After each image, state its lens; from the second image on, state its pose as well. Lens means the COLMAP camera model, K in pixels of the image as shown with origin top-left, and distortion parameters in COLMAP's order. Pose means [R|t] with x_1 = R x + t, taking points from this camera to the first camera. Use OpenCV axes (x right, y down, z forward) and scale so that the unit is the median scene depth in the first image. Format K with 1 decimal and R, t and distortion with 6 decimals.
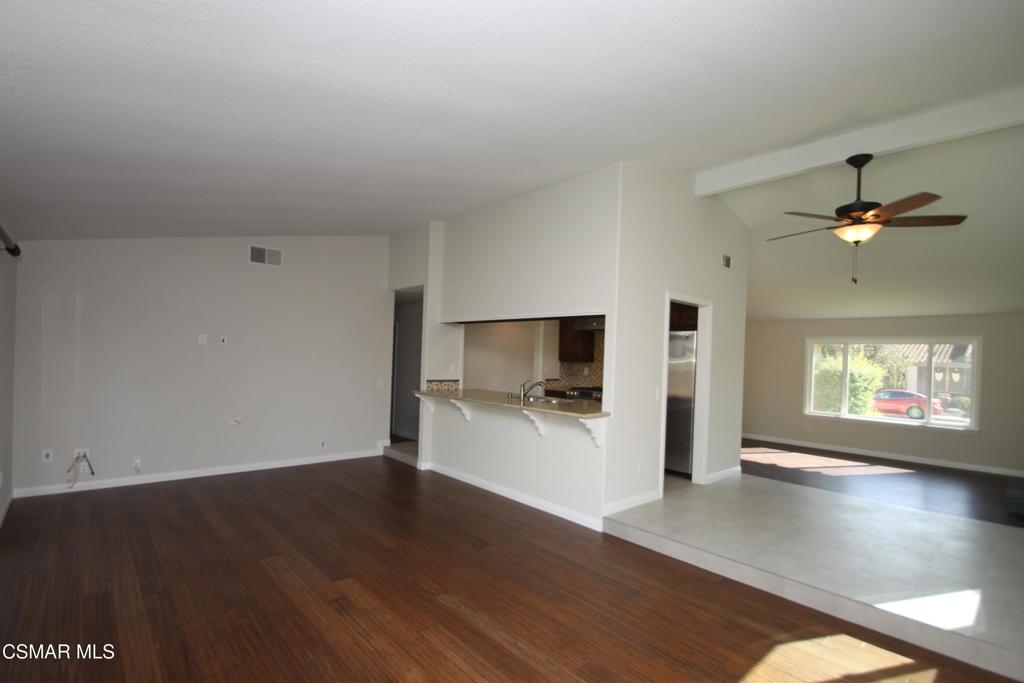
lens RADIAL K [[481.4, 0, 511.1], [0, 481.4, 349.5], [0, 0, 1]] dist [-0.005858, -0.006044]
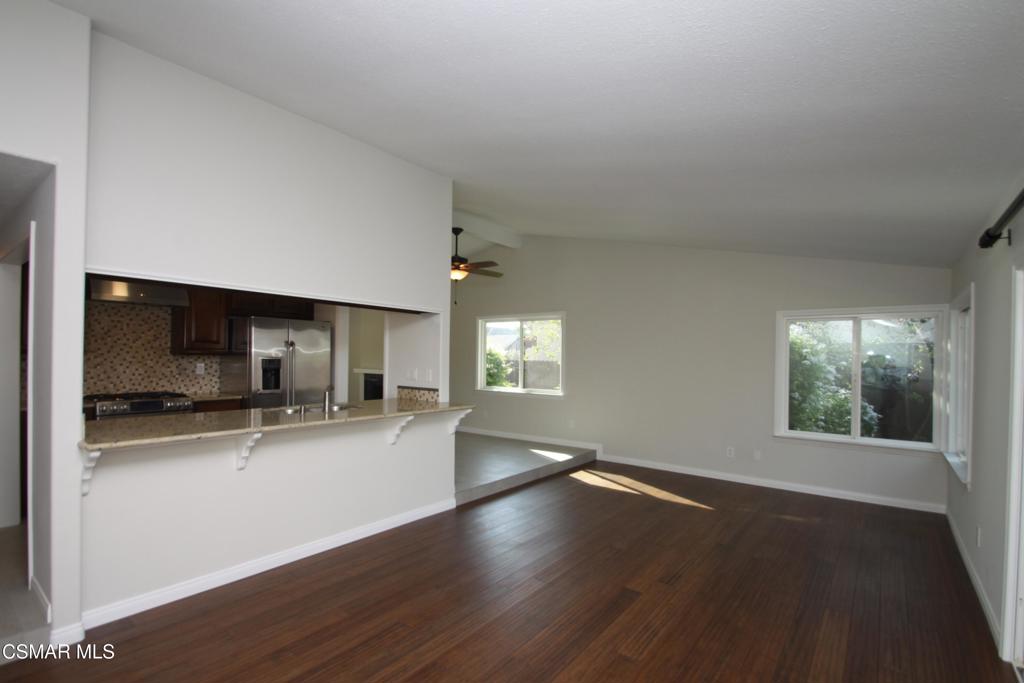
lens RADIAL K [[481.4, 0, 518.9], [0, 481.4, 356.4], [0, 0, 1]] dist [-0.005858, -0.006044]
pose [[-0.188665, -0.035545, 0.981398, -0.886355], [-0.036647, 0.998904, 0.029134, -0.013468], [-0.981357, -0.030469, -0.189761, 1.008598]]
